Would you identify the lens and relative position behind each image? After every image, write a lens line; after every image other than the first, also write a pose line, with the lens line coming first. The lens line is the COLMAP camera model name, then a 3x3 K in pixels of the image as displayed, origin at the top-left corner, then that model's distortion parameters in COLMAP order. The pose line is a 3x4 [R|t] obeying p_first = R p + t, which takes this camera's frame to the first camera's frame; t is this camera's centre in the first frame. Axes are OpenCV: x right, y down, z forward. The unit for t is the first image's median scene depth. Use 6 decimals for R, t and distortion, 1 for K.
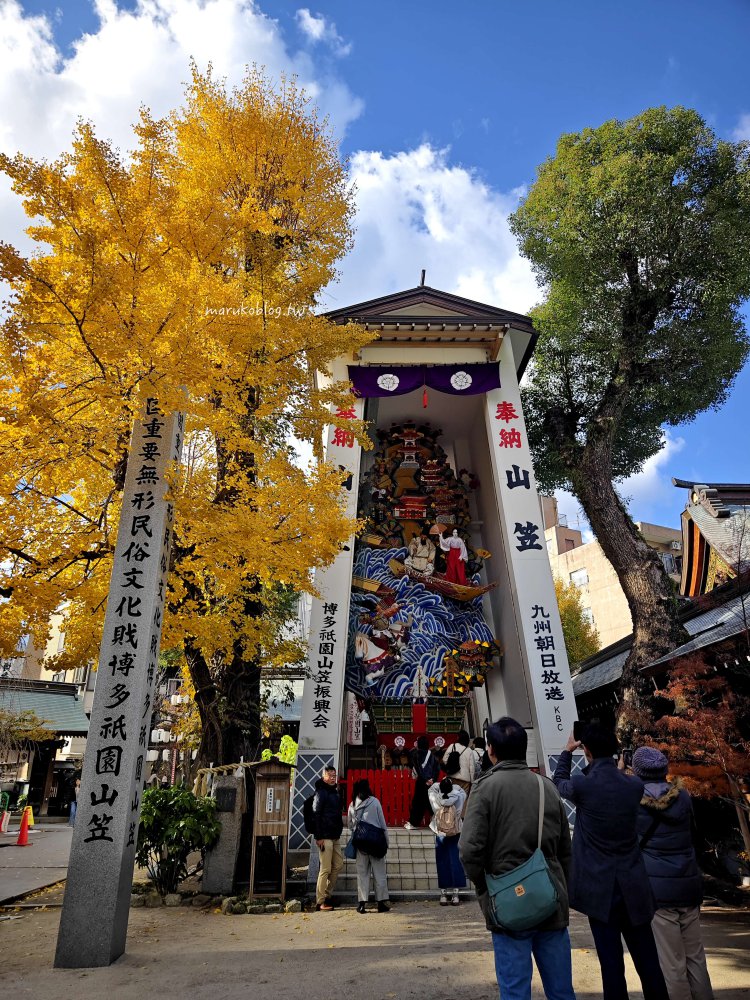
lens RADIAL K [[687.3, 0, 375.0], [0, 687.3, 500.0], [0, 0, 1]] dist [0.028978, -0.000903]
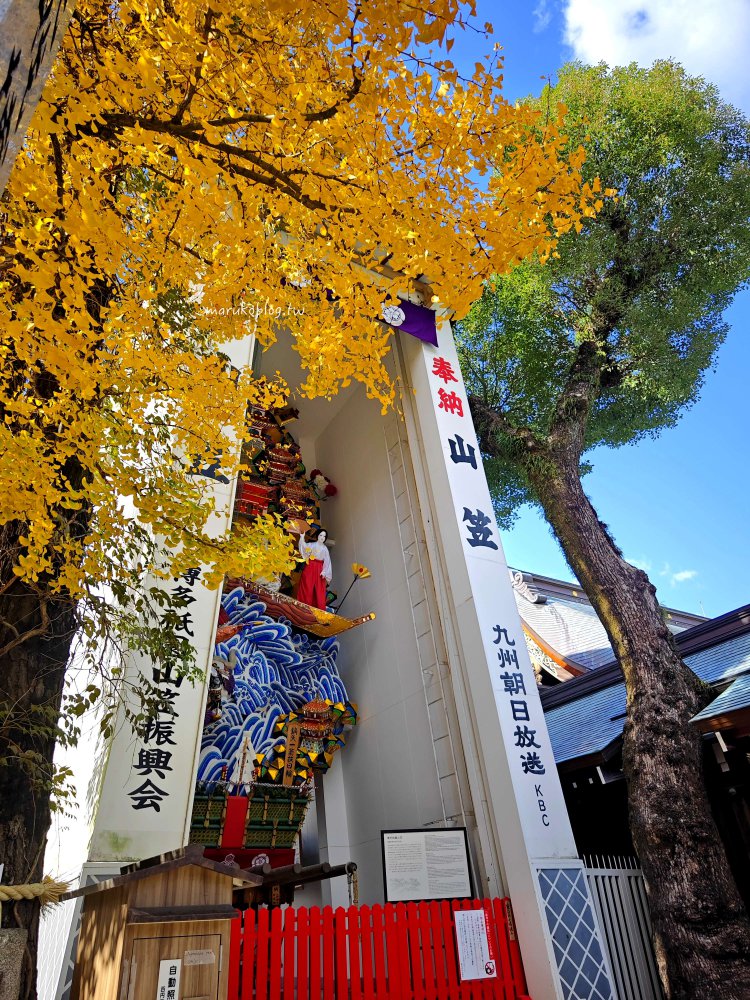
lens RADIAL K [[674.1, 0, 375.0], [0, 674.1, 500.0], [0, 0, 1]] dist [0.002820, -0.002692]
pose [[0.878995, 0.219499, 0.423305, -0.153221], [-0.134384, 0.965799, -0.221752, 0.181312], [-0.457502, 0.138034, 0.878430, 0.441645]]
